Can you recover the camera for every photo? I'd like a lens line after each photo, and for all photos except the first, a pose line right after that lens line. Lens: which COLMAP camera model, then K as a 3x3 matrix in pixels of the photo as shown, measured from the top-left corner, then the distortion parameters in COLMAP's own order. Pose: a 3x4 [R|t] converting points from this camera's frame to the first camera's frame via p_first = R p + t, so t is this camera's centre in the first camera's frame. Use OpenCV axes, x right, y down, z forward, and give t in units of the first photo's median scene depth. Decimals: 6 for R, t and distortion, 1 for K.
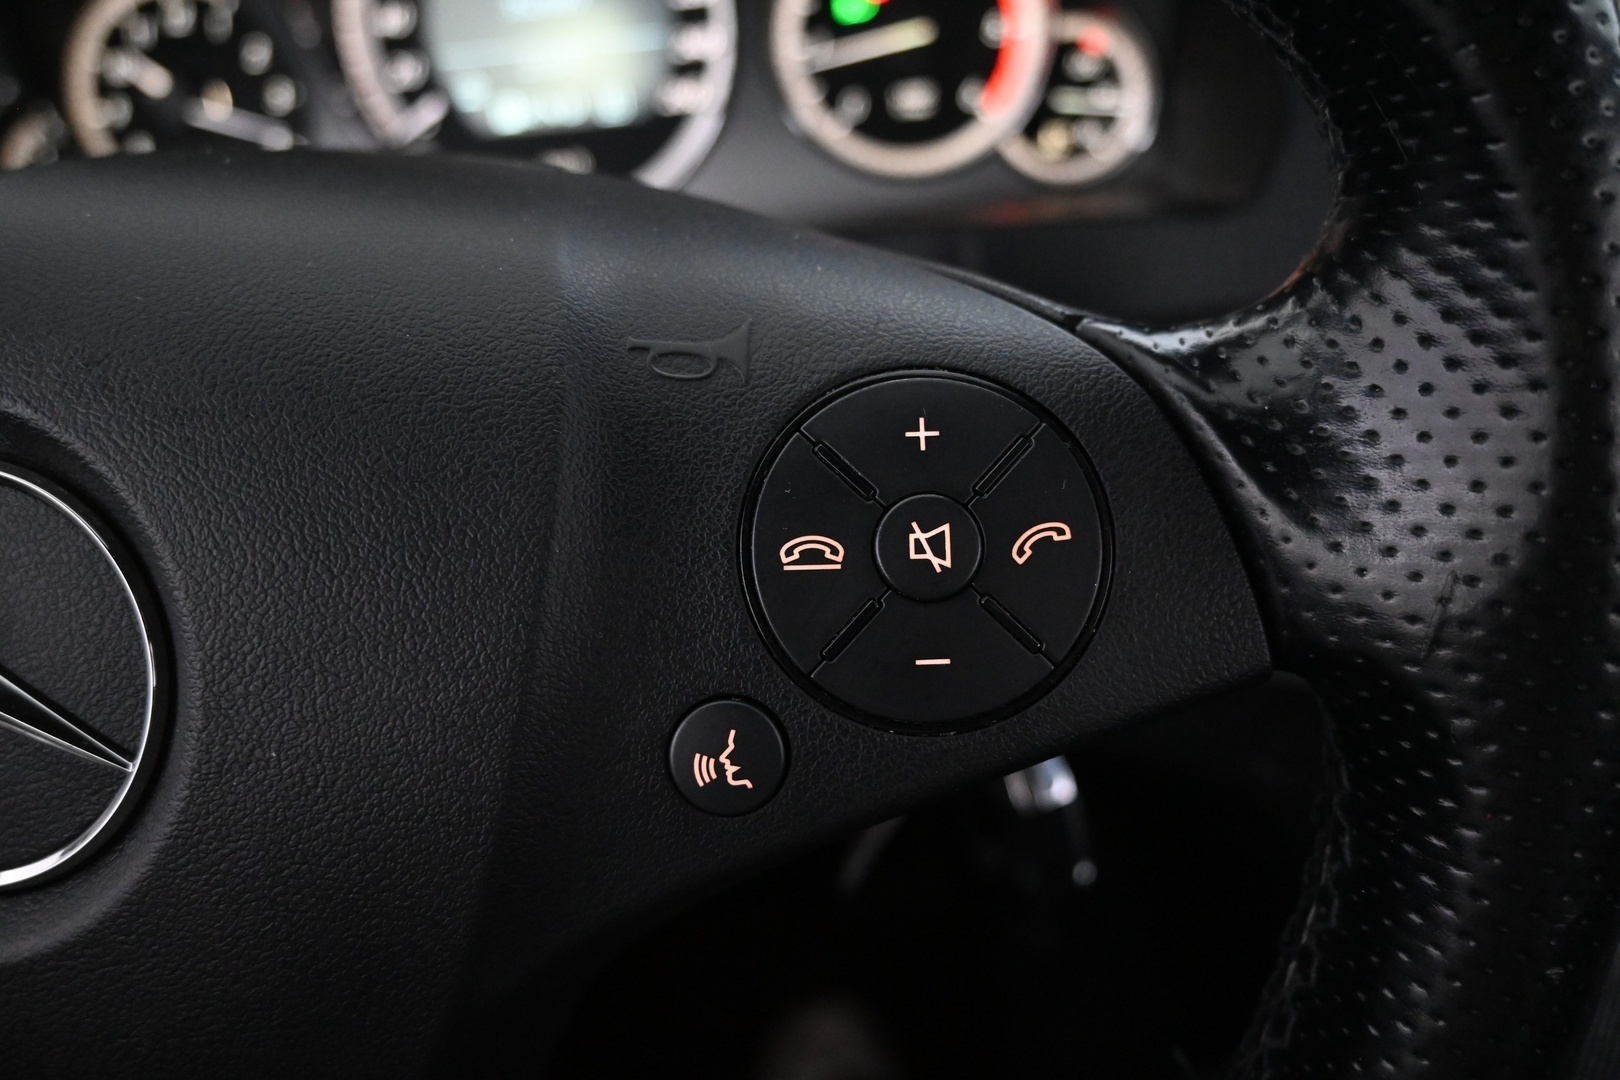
lens RADIAL K [[1253.4, 0, 808.5], [0, 1253.4, 558.9], [0, 0, 1]] dist [-0.003035, -0.002477]
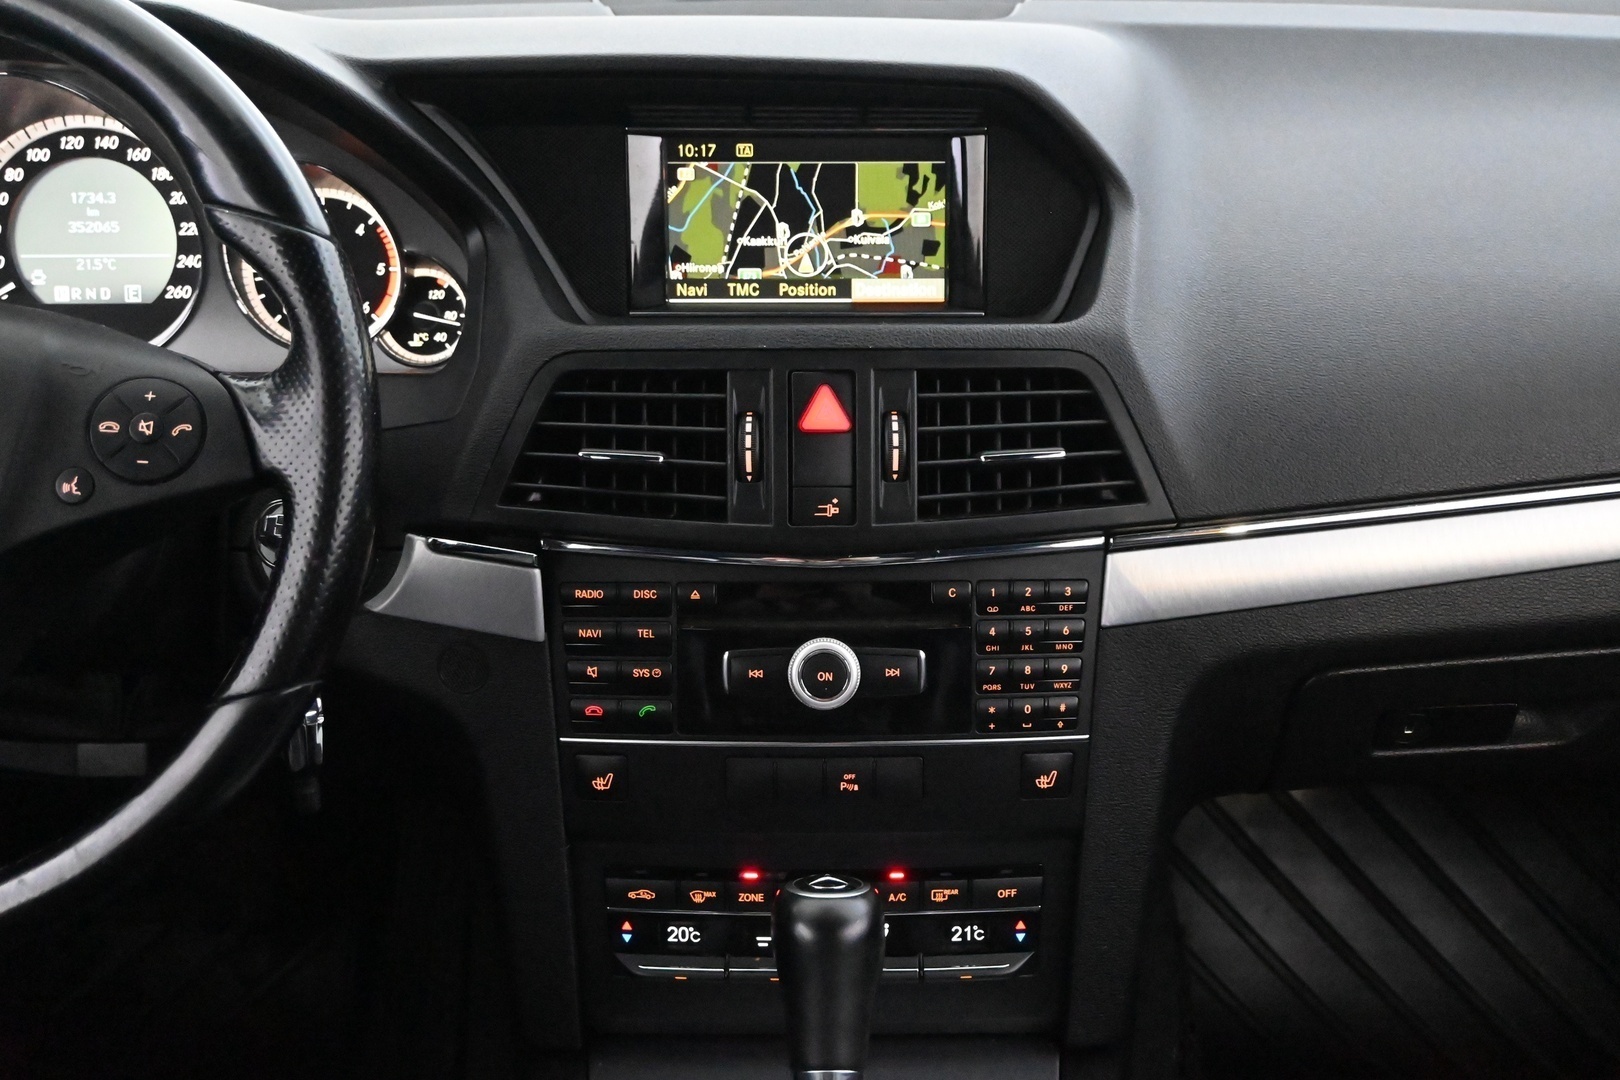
lens RADIAL K [[2407.6, 0, 810.0], [0, 2407.6, 540.0], [0, 0, 1]] dist [0.037593, -0.097175]
pose [[0.995745, 0.075892, 0.052267, 0.560959], [-0.059767, 0.963611, -0.260542, 0.669851], [-0.070138, 0.256309, 0.964047, -1.892583]]
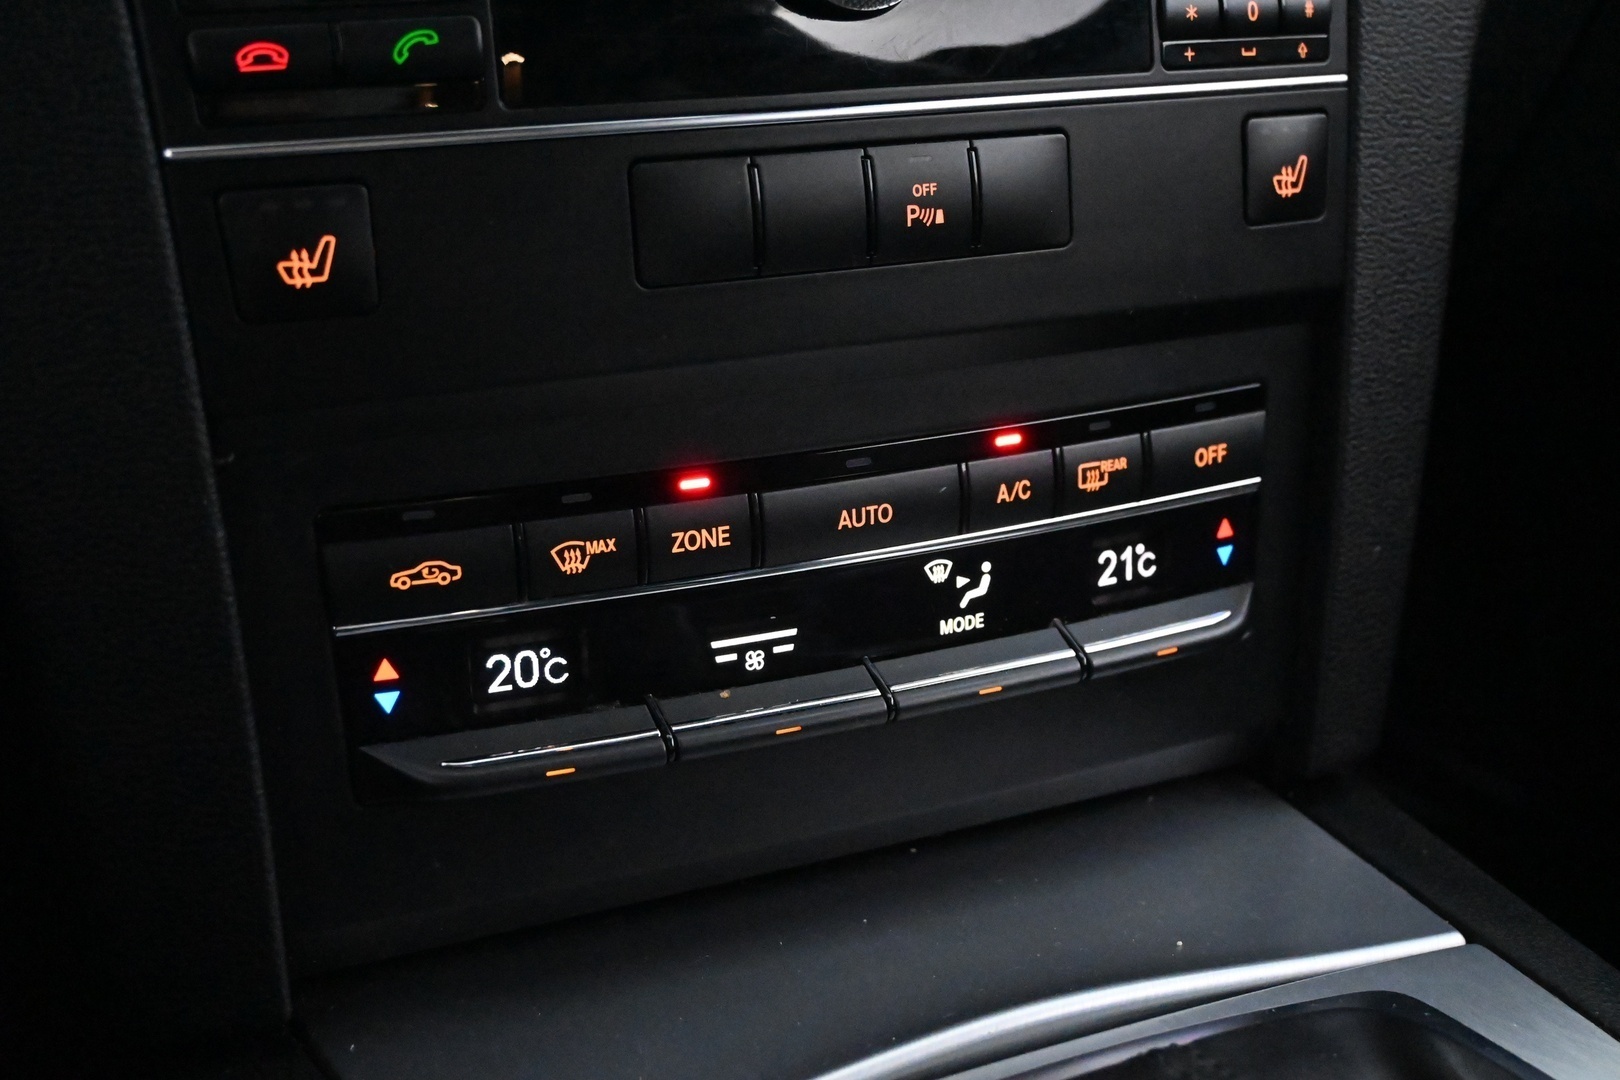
lens RADIAL K [[2187.2, 0, 810.0], [0, 2187.2, 540.0], [0, 0, 1]] dist [0.033157, 0.029301]
pose [[0.876843, -0.060808, 0.476915, 0.233714], [0.191210, 0.954250, -0.229884, 0.587279], [-0.441117, 0.292763, 0.848355, 0.035187]]
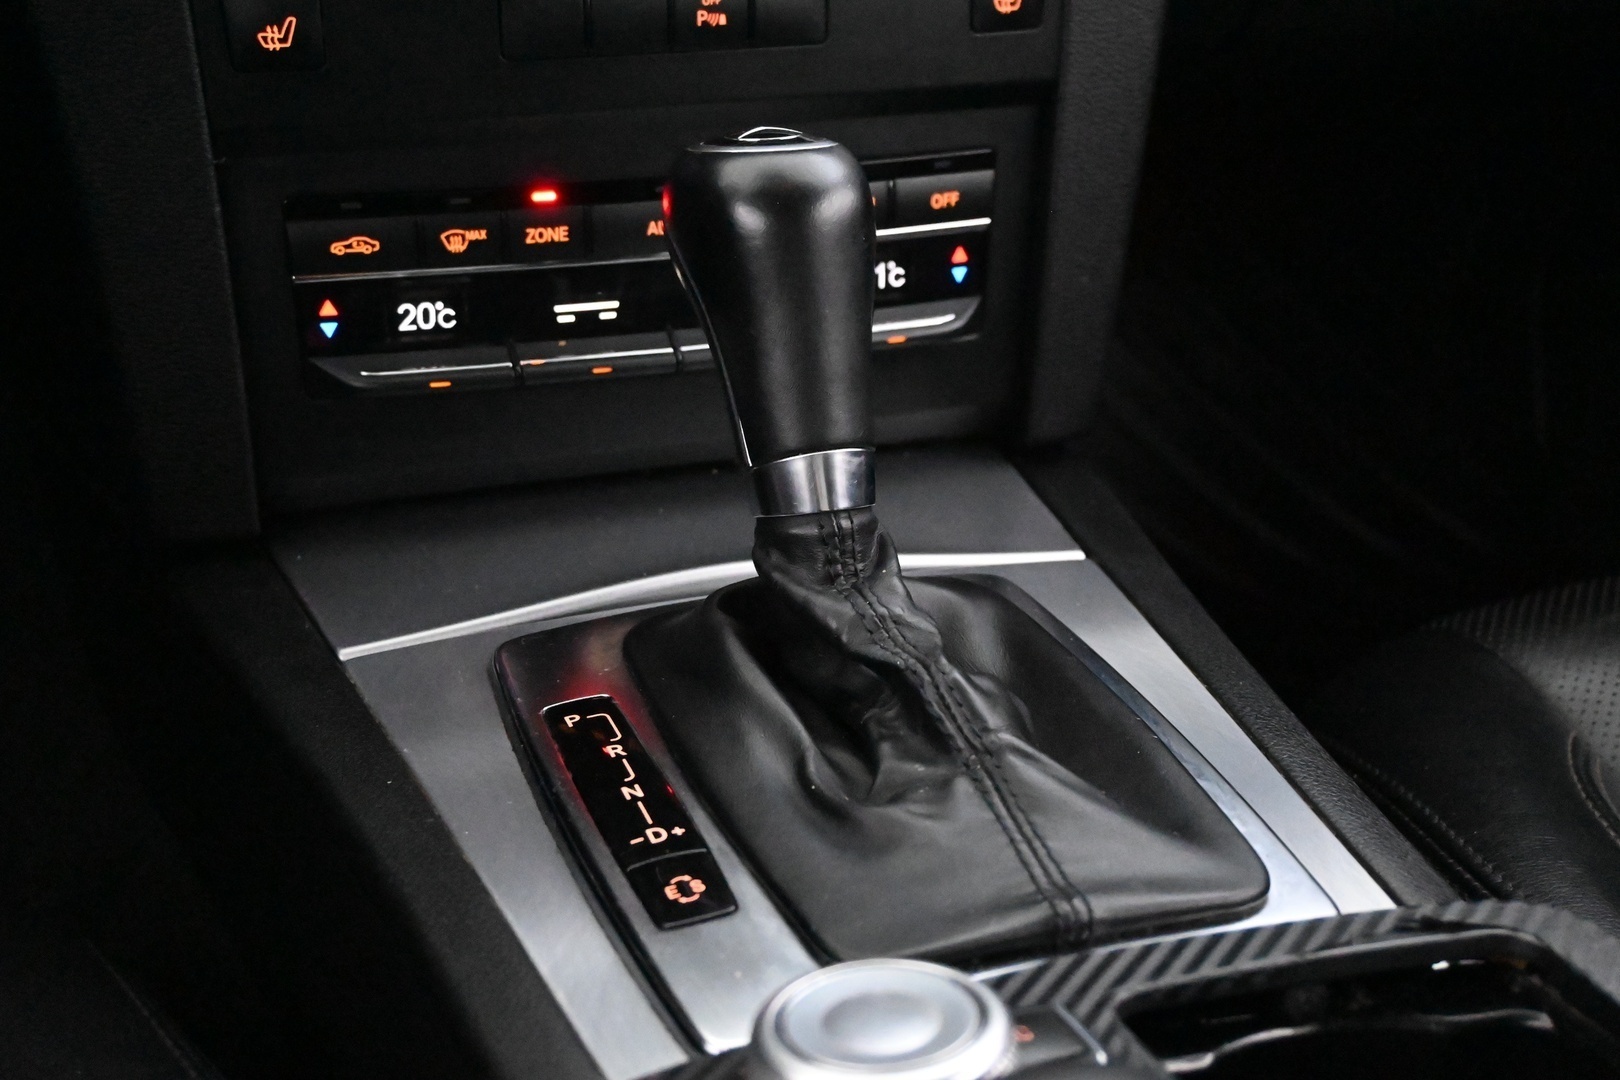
lens RADIAL K [[2407.6, 0, 810.0], [0, 2407.6, 540.0], [0, 0, 1]] dist [0.037593, -0.097175]
pose [[0.921166, -0.045336, 0.386520, 0.195865], [0.107061, 0.984391, -0.139688, 0.794597], [-0.374154, 0.170057, 0.911641, -0.602043]]
